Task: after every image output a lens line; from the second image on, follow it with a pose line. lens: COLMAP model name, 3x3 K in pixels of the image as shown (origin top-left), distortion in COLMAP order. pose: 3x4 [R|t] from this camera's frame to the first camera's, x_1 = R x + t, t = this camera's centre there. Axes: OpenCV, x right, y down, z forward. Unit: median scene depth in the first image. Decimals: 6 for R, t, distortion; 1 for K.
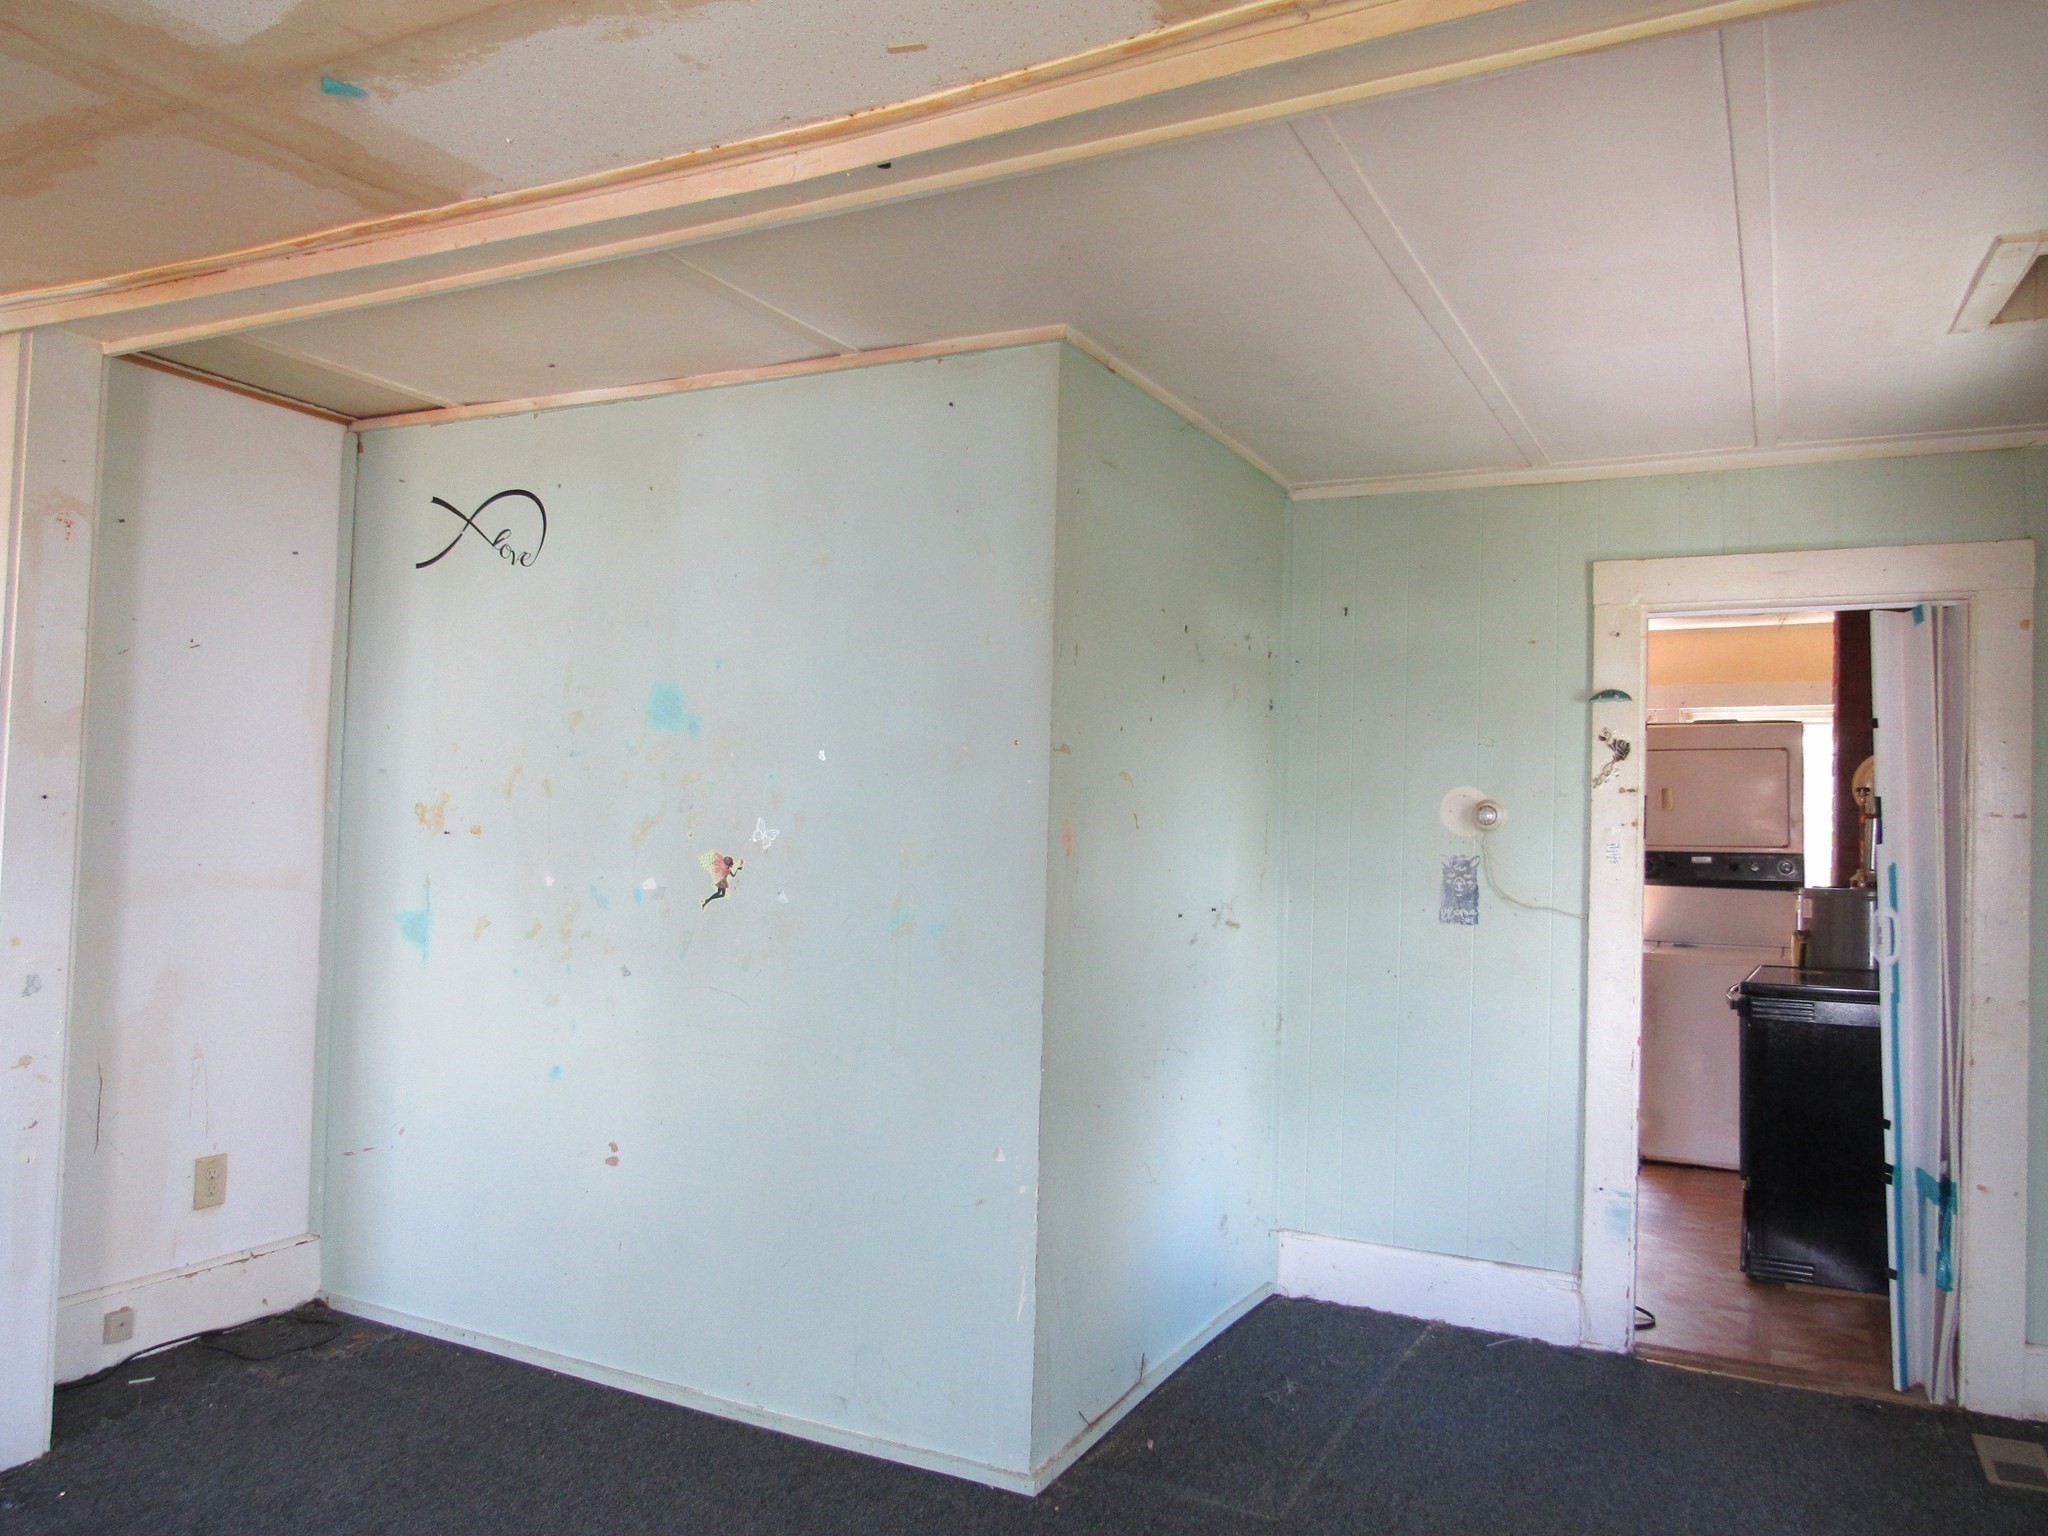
lens RADIAL K [[1454.8, 0, 1031.5], [0, 1454.8, 766.7], [0, 0, 1]] dist [-0.034679, 0.012739]
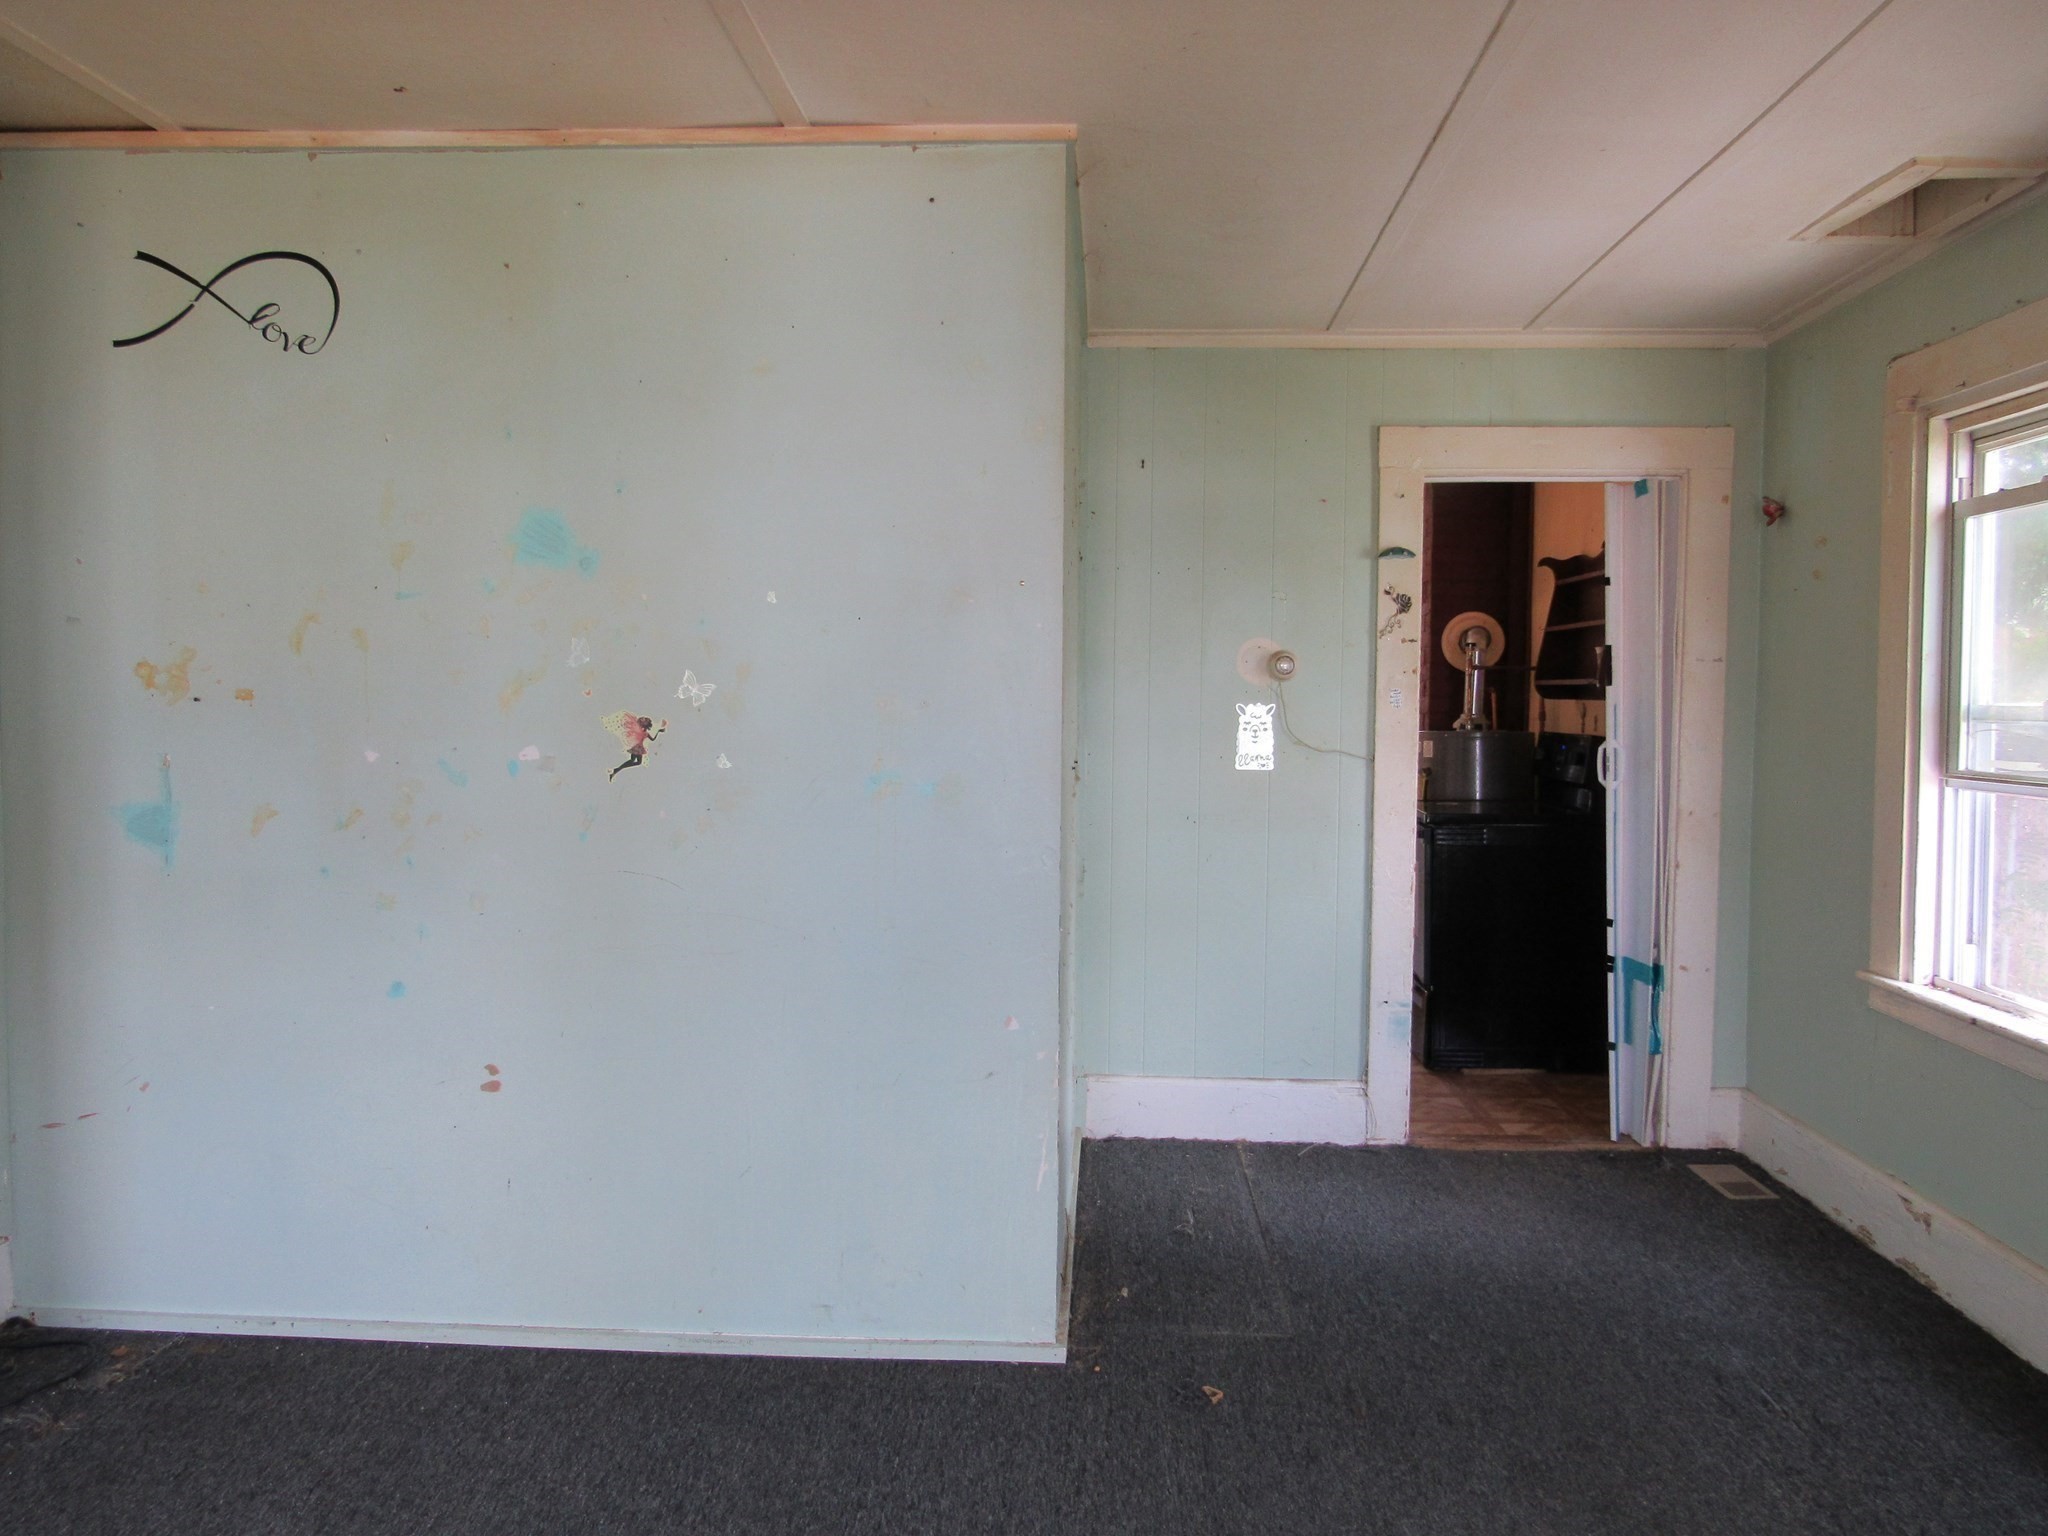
lens RADIAL K [[1454.8, 0, 1034.0], [0, 1454.8, 766.8], [0, 0, 1]] dist [-0.034679, 0.012739]
pose [[0.912706, -0.037857, 0.406859, -0.317894], [0.001835, 0.996069, 0.088565, 0.014681], [-0.408613, -0.080087, 0.909187, 0.121617]]
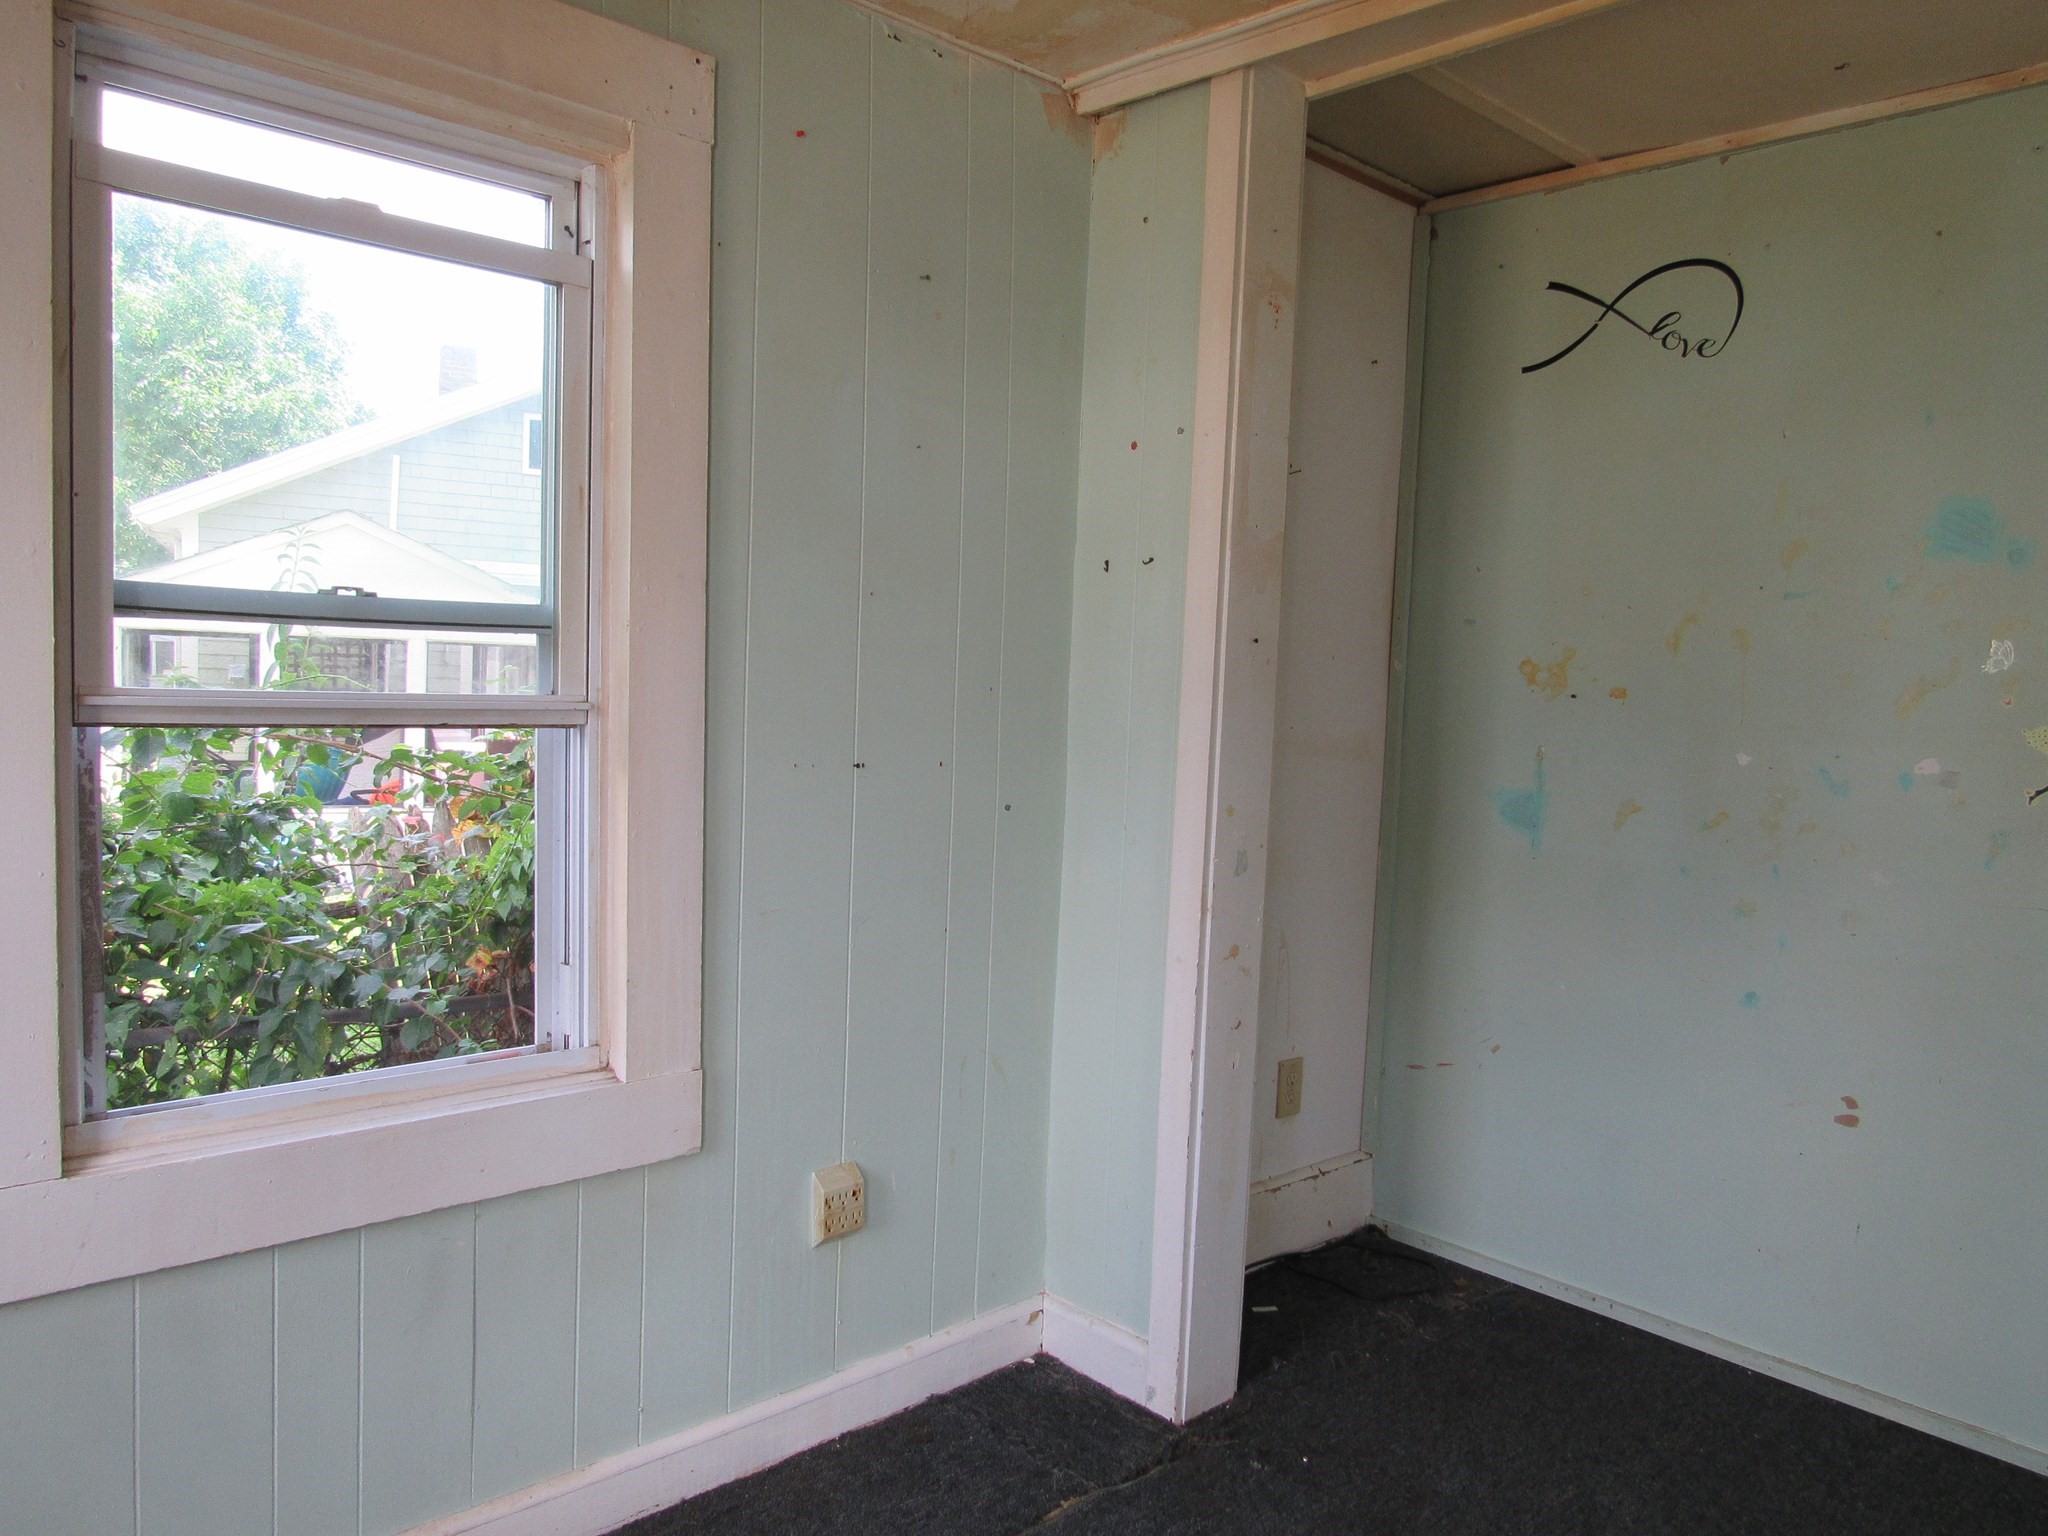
lens RADIAL K [[1454.8, 0, 1025.8], [0, 1454.8, 767.3], [0, 0, 1]] dist [-0.034679, 0.012739]
pose [[0.932061, 0.034352, -0.360669, -0.405872], [-0.005740, 0.996770, 0.080104, 0.022412], [0.362255, -0.072591, 0.929248, 0.127470]]
